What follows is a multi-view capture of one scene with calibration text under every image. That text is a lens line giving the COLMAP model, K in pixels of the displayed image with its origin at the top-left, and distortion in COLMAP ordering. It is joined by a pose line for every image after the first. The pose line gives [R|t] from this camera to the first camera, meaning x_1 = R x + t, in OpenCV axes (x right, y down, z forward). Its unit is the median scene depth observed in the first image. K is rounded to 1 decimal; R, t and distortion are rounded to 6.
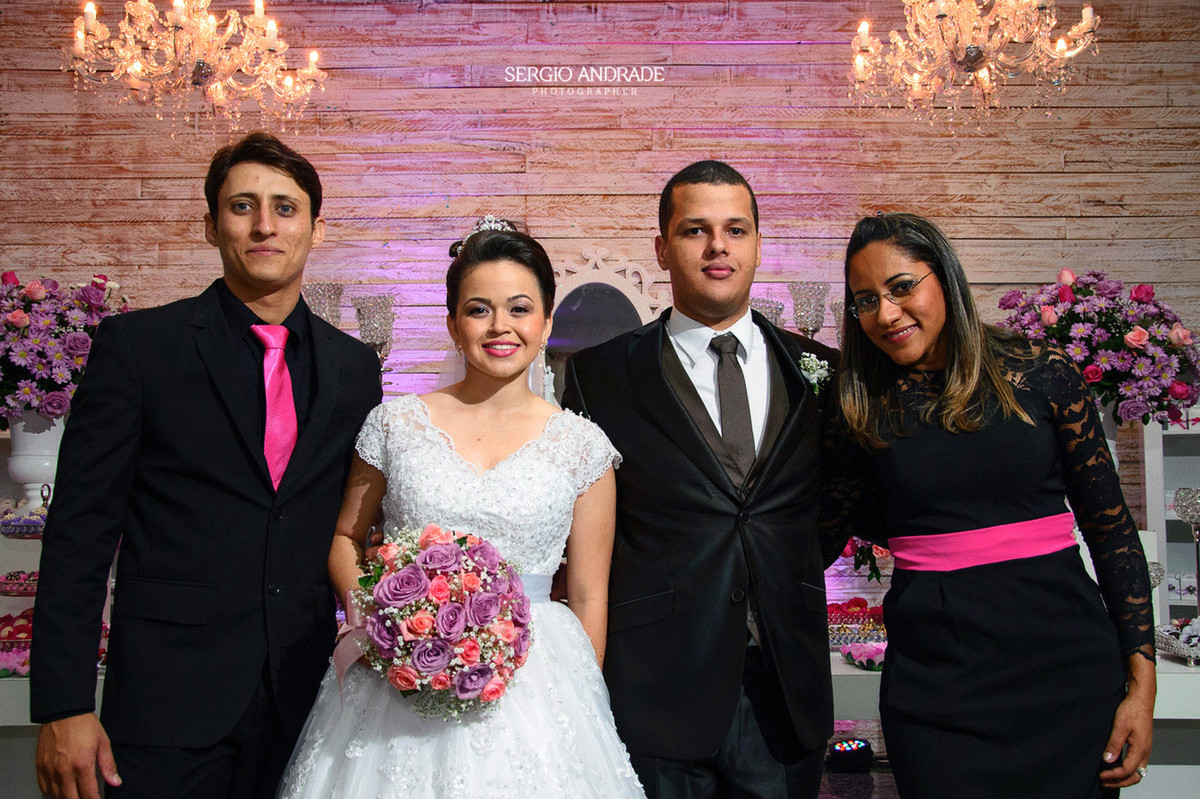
lens RADIAL K [[1178.2, 0, 607.3], [0, 1178.2, 400.1], [0, 0, 1]] dist [-0.069470, 0.182073]
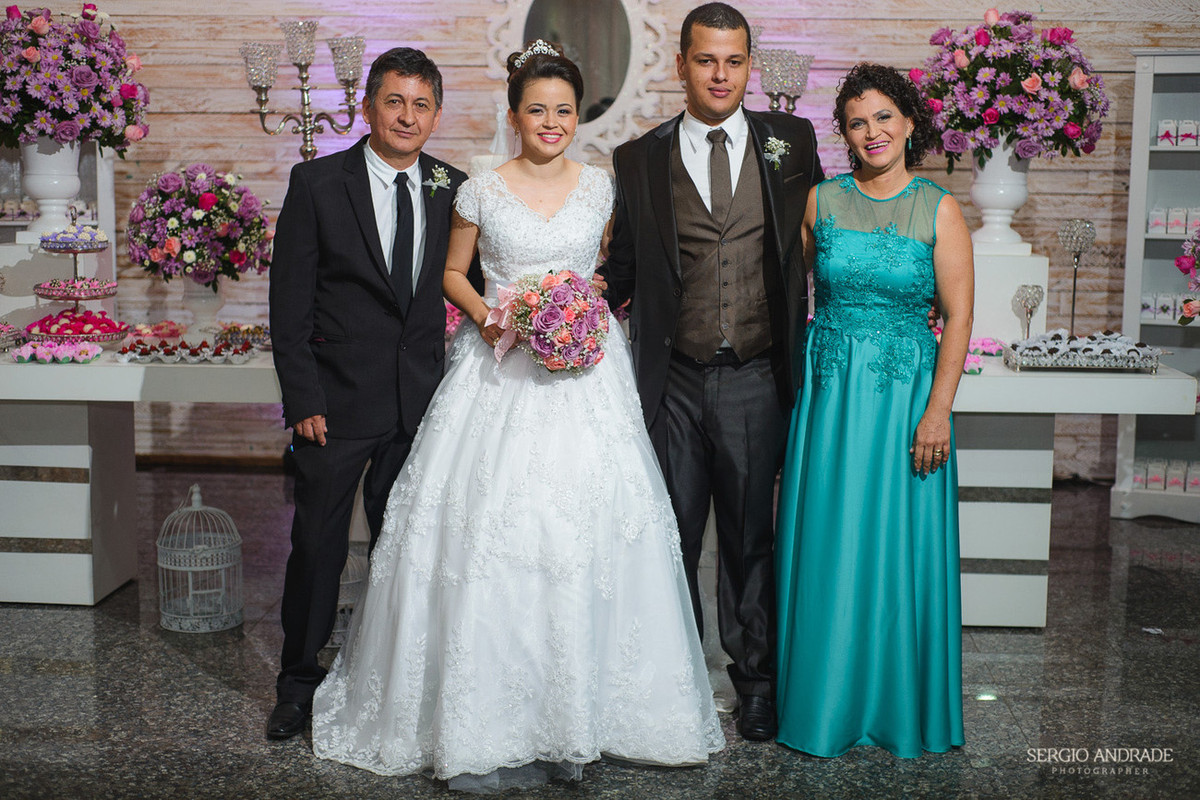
lens RADIAL K [[1716.8, 0, 600.0], [0, 1716.8, 400.0], [0, 0, 1]] dist [-0.021222, -0.009556]
pose [[0.999144, 0.017665, -0.037398, 0.063453], [-0.008946, 0.975104, 0.221568, -0.067187], [0.040381, -0.221044, 0.974427, -0.378098]]
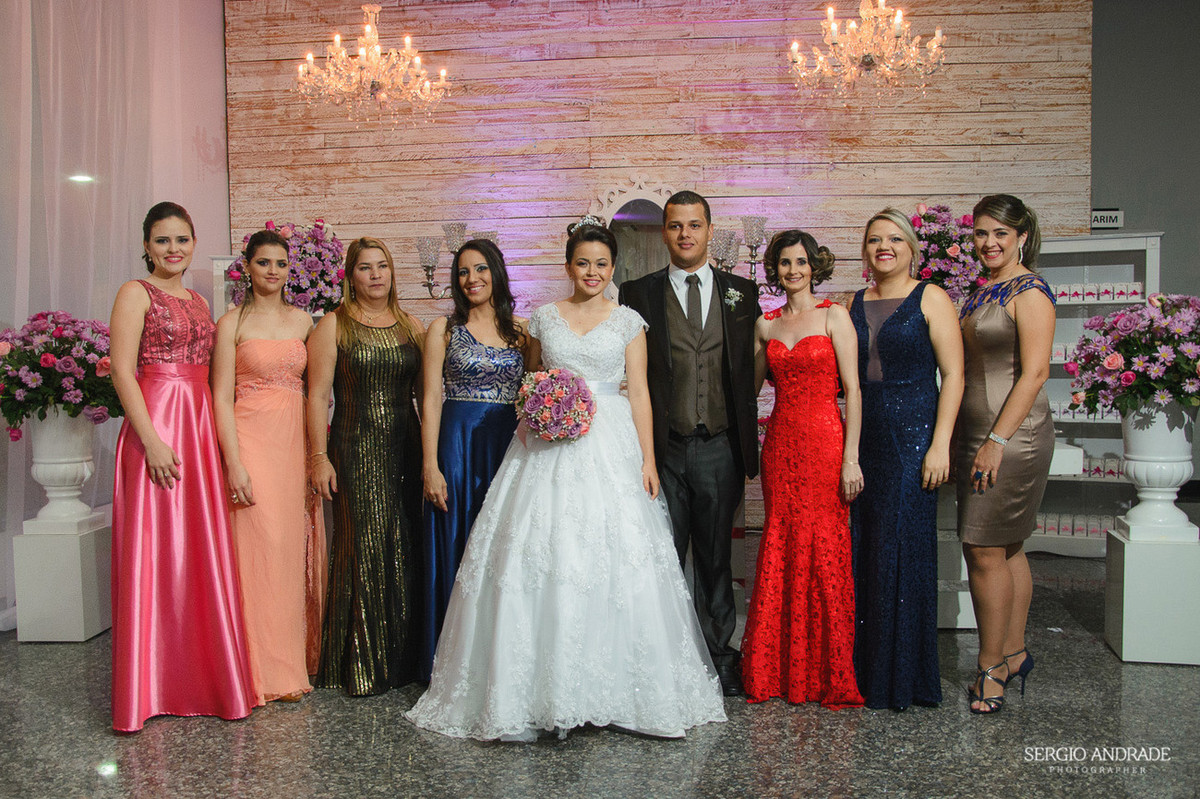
lens RADIAL K [[1051.6, 0, 600.0], [0, 1051.6, 399.5], [0, 0, 1]] dist [-0.124293, 0.133463]
pose [[0.995698, -0.005254, -0.092513, 0.056873], [0.017341, 0.991317, 0.130347, -0.025586], [0.091025, -0.131390, 0.987143, -0.274529]]
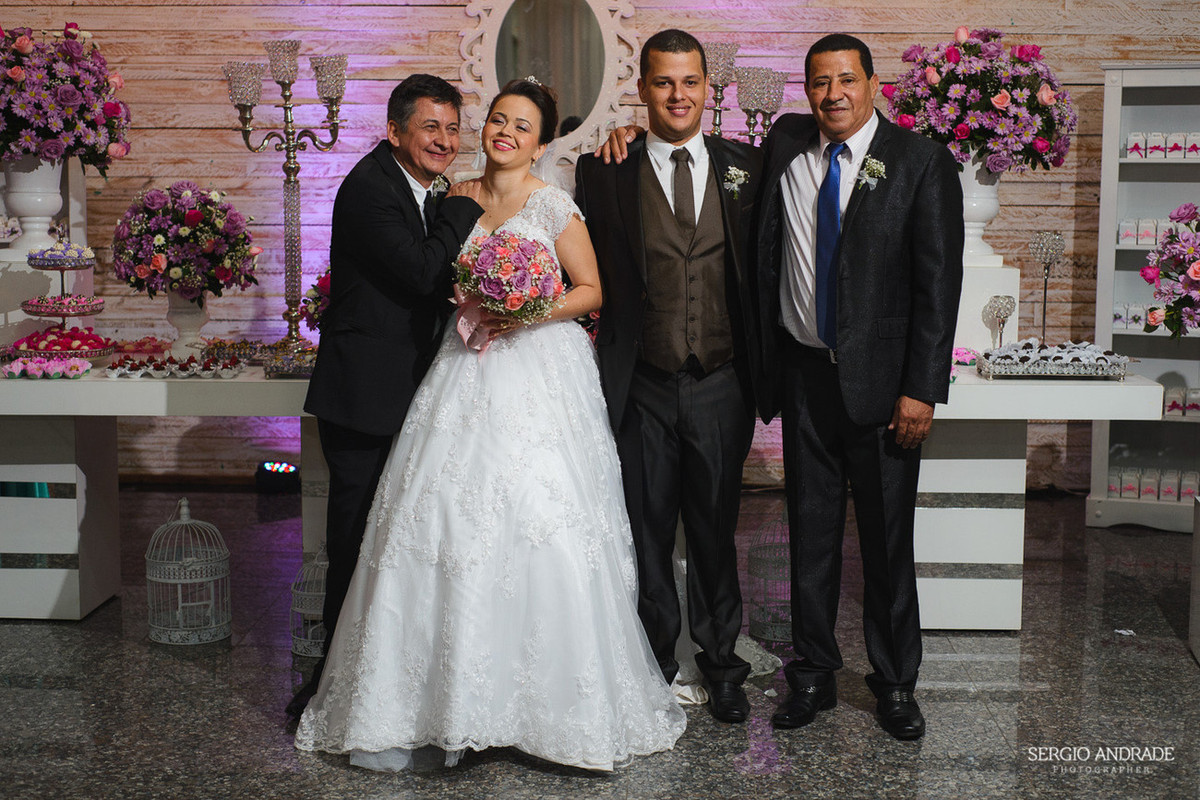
lens RADIAL K [[1812.4, 0, 614.7], [0, 1812.4, 391.9], [0, 0, 1]] dist [-0.021635, -0.038322]
pose [[0.999932, 0.009173, -0.007254, 0.053230], [-0.007491, 0.978727, 0.205029, -0.076470], [0.008981, -0.204961, 0.978729, -0.446934]]
